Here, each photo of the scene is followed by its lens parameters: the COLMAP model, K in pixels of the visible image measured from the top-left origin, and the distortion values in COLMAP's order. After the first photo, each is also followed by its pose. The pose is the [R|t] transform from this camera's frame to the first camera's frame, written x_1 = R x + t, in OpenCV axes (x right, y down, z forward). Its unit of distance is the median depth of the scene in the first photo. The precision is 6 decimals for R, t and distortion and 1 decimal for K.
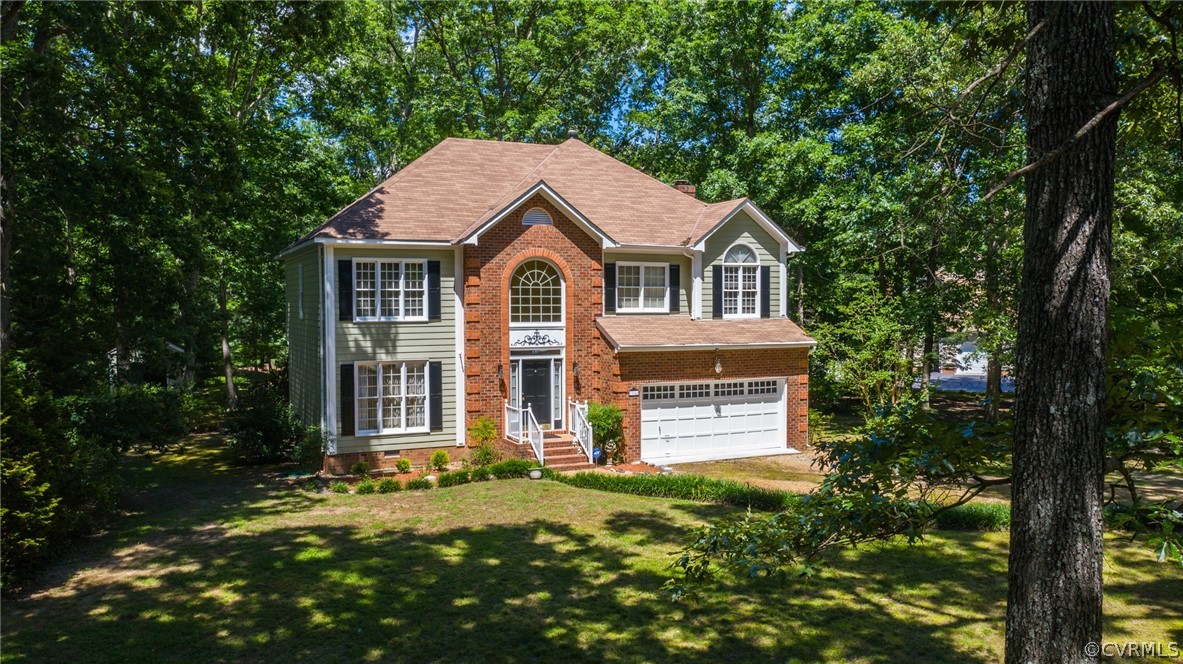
lens RADIAL K [[987.0, 0, 590.7], [0, 987.0, 333.0], [0, 0, 1]] dist [-0.001553, -0.000174]
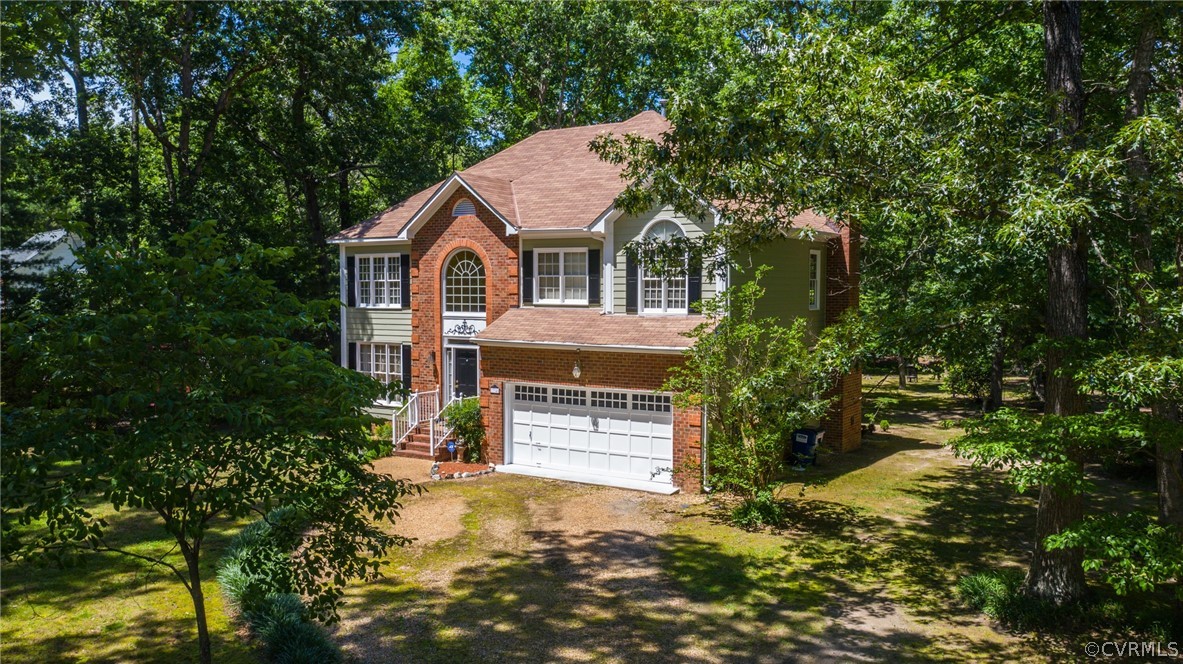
lens RADIAL K [[987.0, 0, 590.8], [0, 987.0, 331.9], [0, 0, 1]] dist [-0.001553, -0.000174]
pose [[0.495226, 0.042861, -0.867706, 0.874481], [-0.026559, 0.999062, 0.034191, -0.028134], [0.868358, 0.006113, 0.495900, 0.602505]]
